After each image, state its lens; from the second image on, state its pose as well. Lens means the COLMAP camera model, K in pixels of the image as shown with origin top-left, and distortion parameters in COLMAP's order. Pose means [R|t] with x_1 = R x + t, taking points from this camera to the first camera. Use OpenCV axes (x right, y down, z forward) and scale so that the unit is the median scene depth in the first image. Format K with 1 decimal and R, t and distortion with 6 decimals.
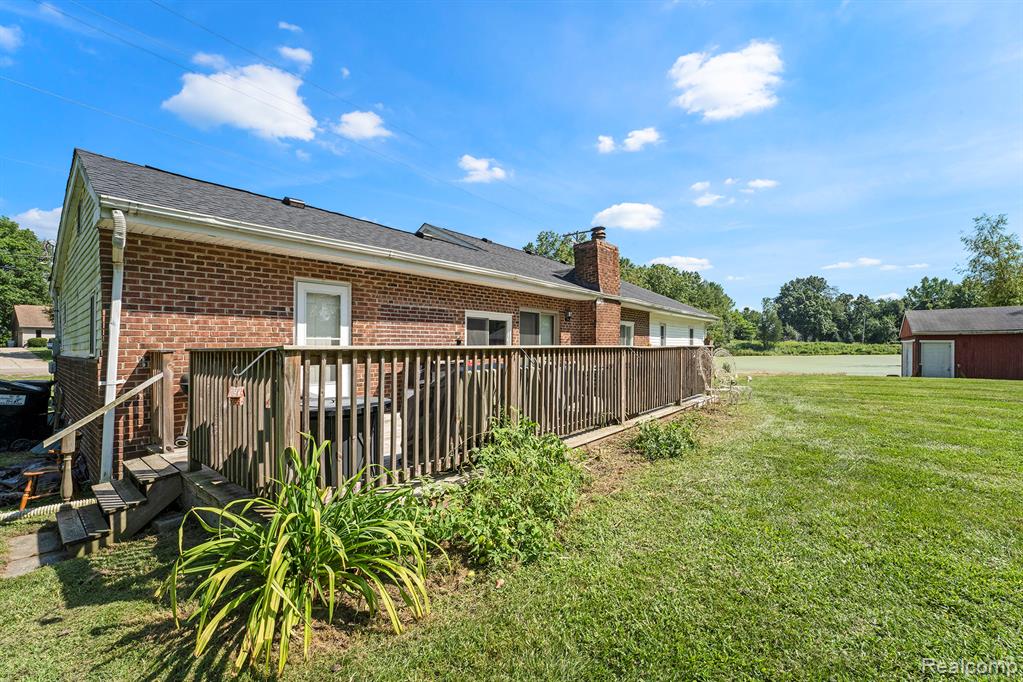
lens RADIAL K [[422.0, 0, 514.8], [0, 422.0, 346.1], [0, 0, 1]] dist [0.000248, 0.000200]
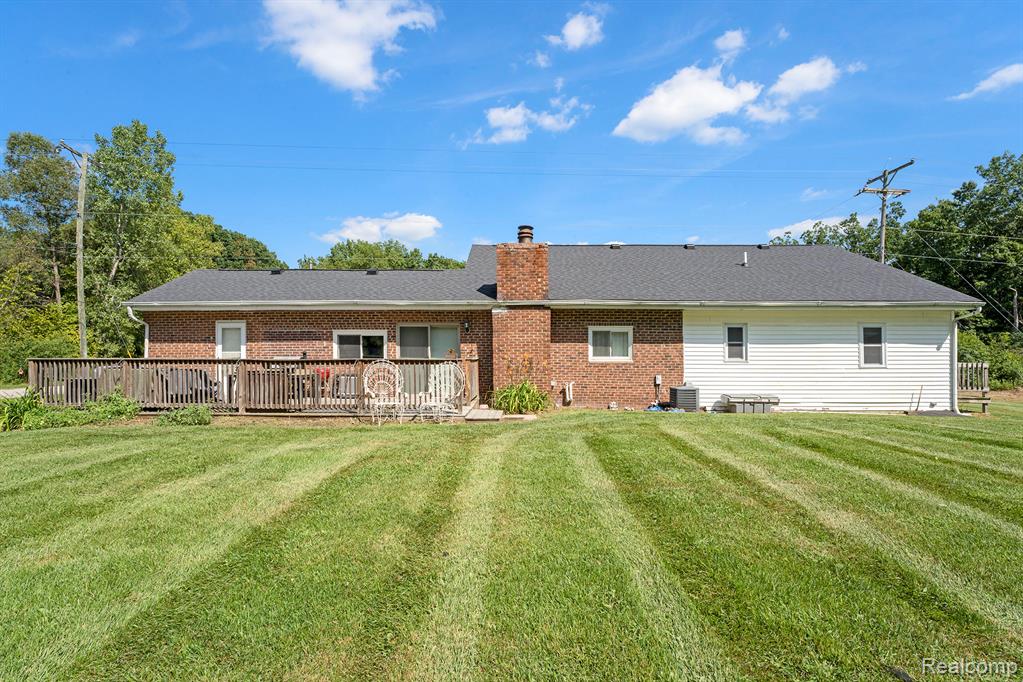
lens RADIAL K [[485.0, 0, 522.9], [0, 485.0, 358.1], [0, 0, 1]] dist [-0.001928, -0.000112]
pose [[0.630967, 0.008323, -0.775765, 1.653709], [-0.000855, 0.999949, 0.010033, -0.013560], [0.775809, -0.005667, 0.630943, 0.548659]]
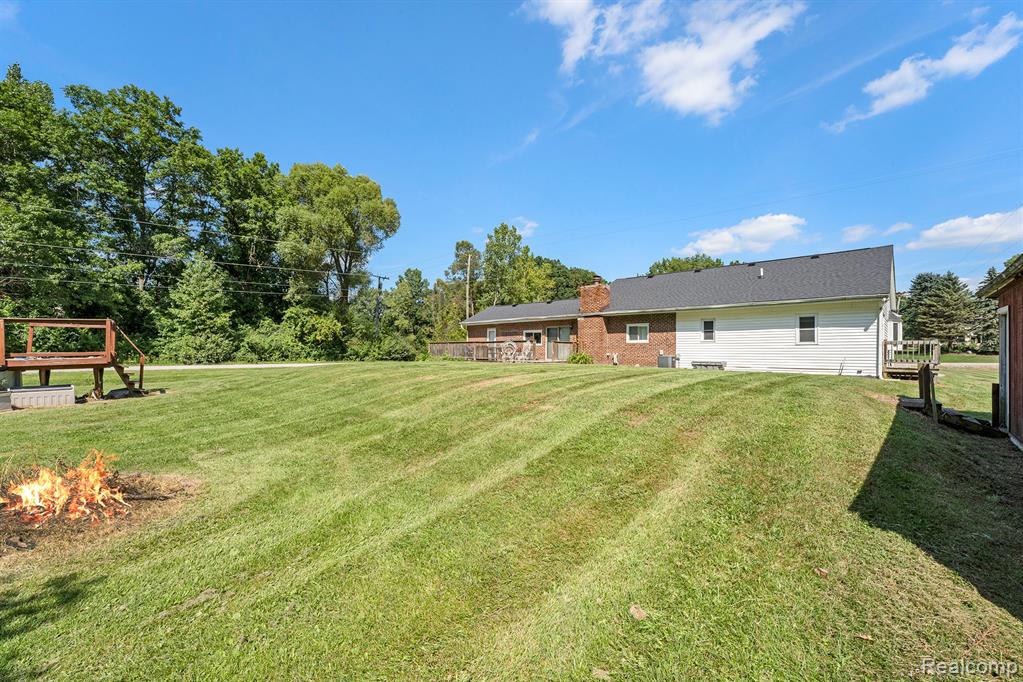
lens RADIAL K [[422.0, 0, 506.8], [0, 422.0, 347.2], [0, 0, 1]] dist [0.000248, 0.000200]
pose [[-0.051875, -0.015117, -0.998539, 3.354607], [-0.006870, 0.999867, -0.014780, 0.093084], [0.998630, 0.006094, -0.051972, 1.167170]]
